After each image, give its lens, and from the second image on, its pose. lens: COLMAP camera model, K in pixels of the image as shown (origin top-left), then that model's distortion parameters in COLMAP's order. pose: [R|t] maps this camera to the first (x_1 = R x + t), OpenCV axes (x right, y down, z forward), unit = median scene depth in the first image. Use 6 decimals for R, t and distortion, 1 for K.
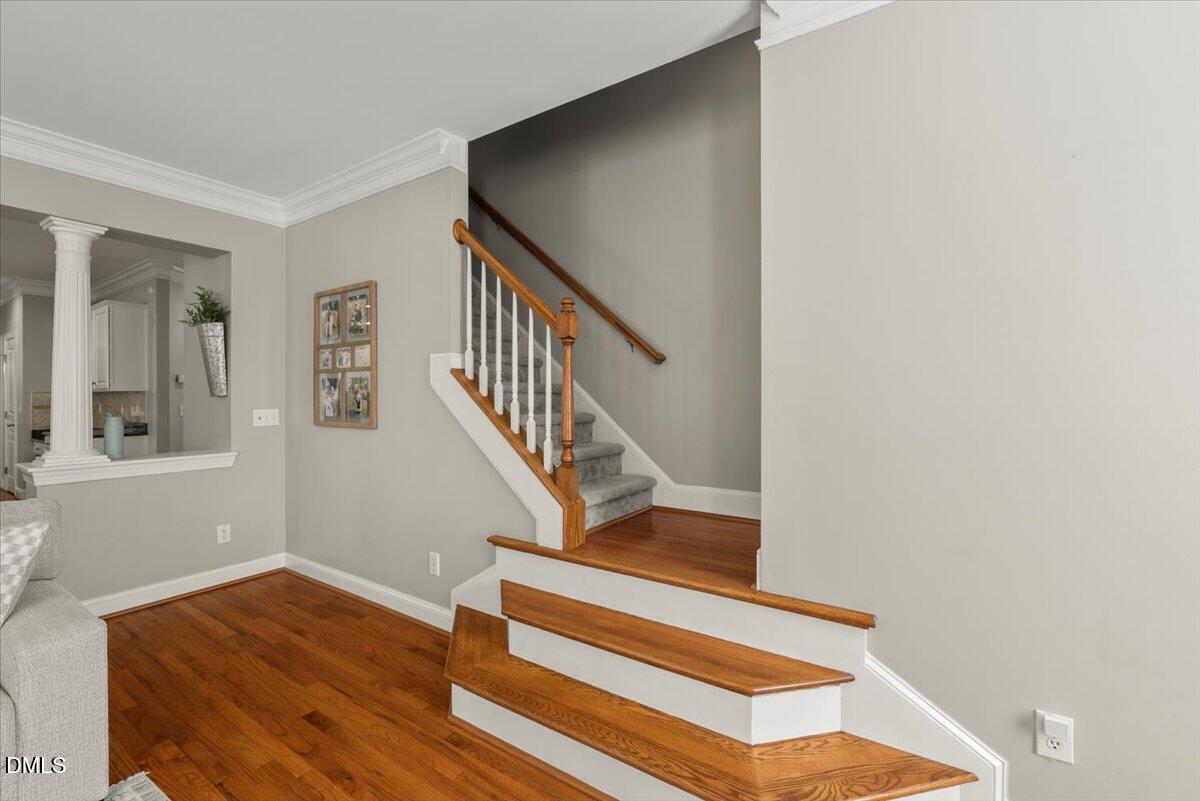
lens RADIAL K [[505.3, 0, 593.7], [0, 505.3, 396.9], [0, 0, 1]] dist [-0.013503, 0.000100]
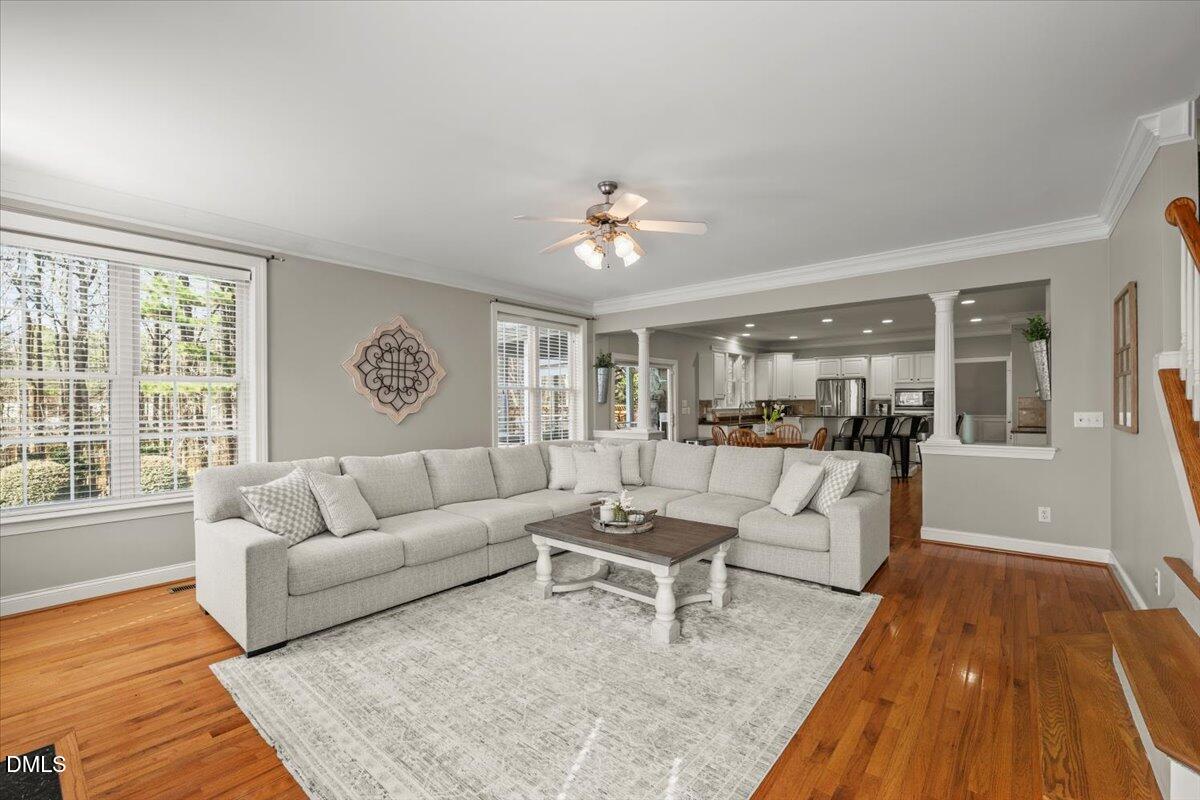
lens RADIAL K [[505.3, 0, 597.1], [0, 505.3, 404.4], [0, 0, 1]] dist [-0.013503, 0.000100]
pose [[-0.113028, 0.006477, -0.993571, 0.657540], [0.002659, 0.999977, 0.006216, -0.002551], [0.993588, -0.001939, -0.113043, 0.072814]]
